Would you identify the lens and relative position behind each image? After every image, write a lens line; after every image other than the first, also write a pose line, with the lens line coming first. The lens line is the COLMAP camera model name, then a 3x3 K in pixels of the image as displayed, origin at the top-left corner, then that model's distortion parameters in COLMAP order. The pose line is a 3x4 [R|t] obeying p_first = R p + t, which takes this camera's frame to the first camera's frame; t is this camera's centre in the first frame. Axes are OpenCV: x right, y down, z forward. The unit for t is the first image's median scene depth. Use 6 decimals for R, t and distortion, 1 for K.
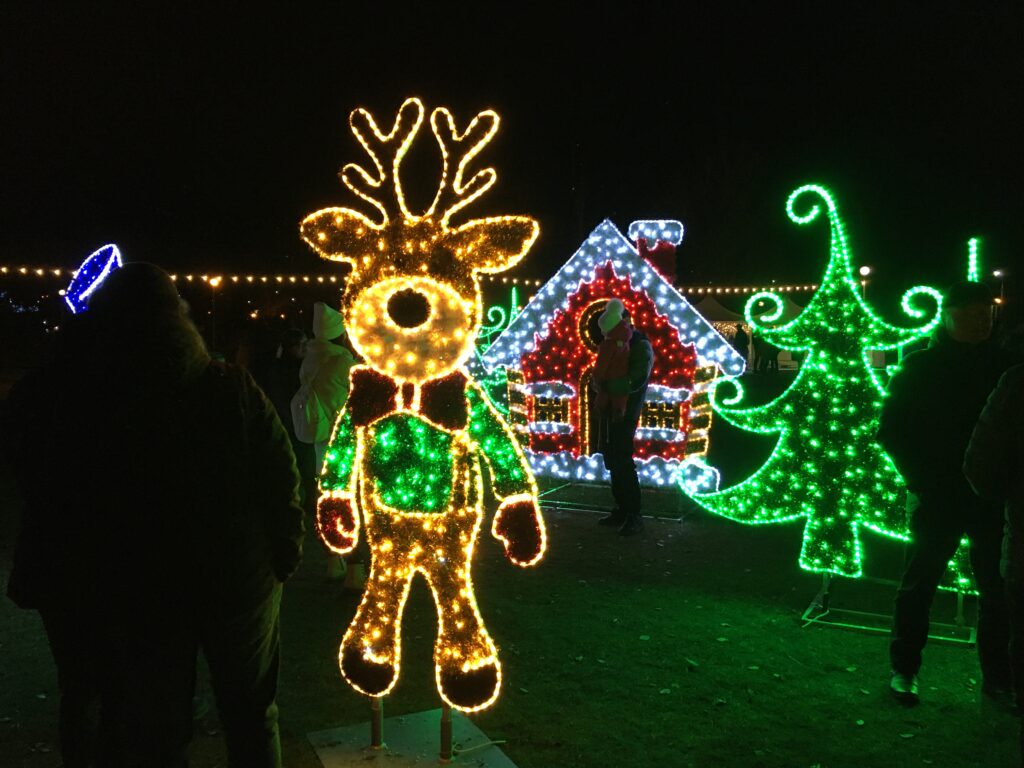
lens RADIAL K [[864.1, 0, 511.8], [0, 864.1, 375.8], [0, 0, 1]] dist [0.030775, -0.017497]
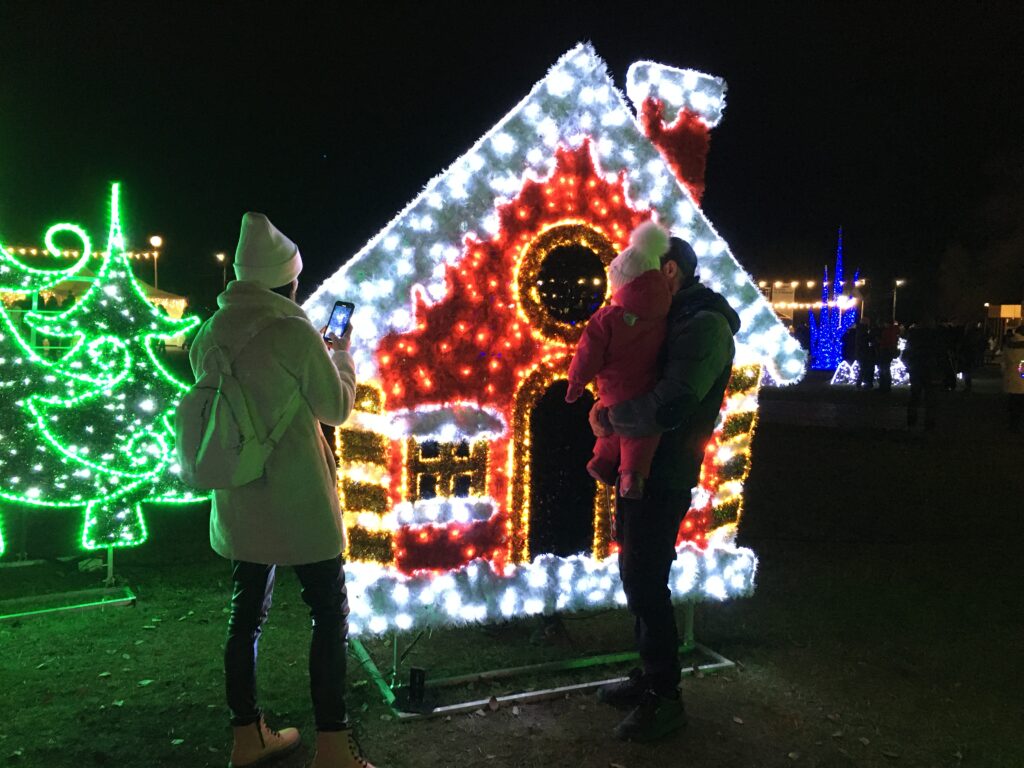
lens RADIAL K [[864.1, 0, 512.9], [0, 864.1, 382.3], [0, 0, 1]] dist [0.030775, -0.017497]
pose [[0.661692, -0.033116, 0.749044, -0.256807], [0.009304, 0.999310, 0.035962, -0.019266], [-0.749718, -0.016827, 0.661544, 0.705630]]
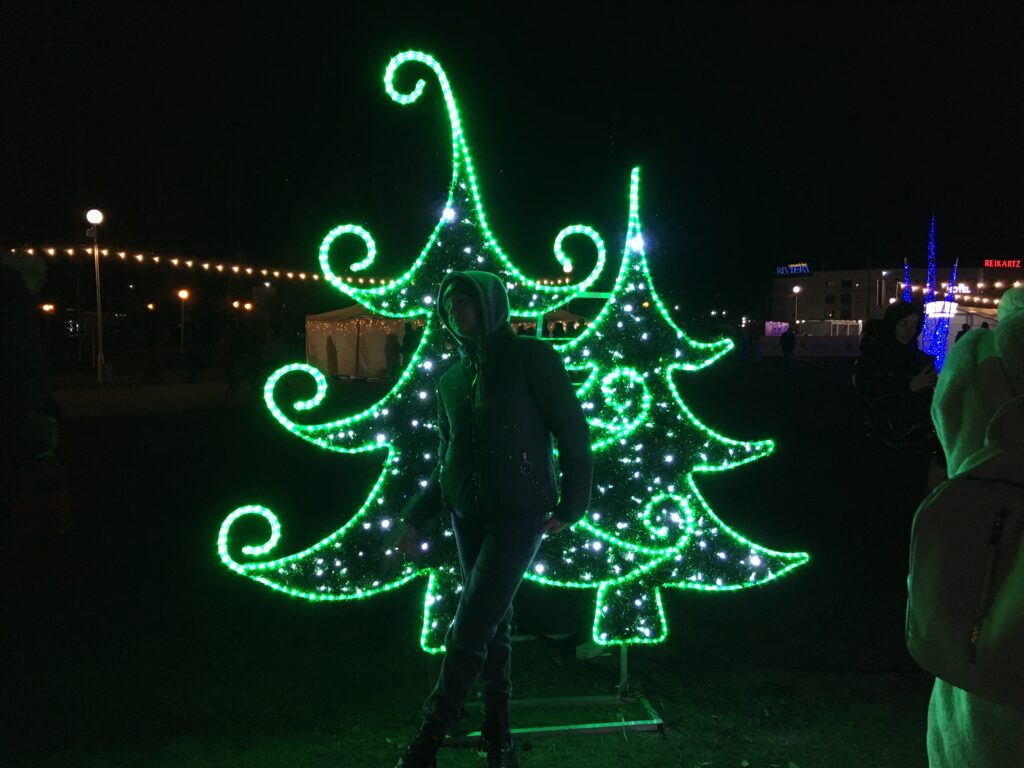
lens RADIAL K [[864.1, 0, 511.5], [0, 864.1, 390.2], [0, 0, 1]] dist [0.030775, -0.017497]
pose [[0.923131, -0.021079, 0.383907, -0.224873], [0.019356, 0.999778, 0.008351, -0.024937], [-0.383997, -0.000278, 0.923334, 0.896442]]
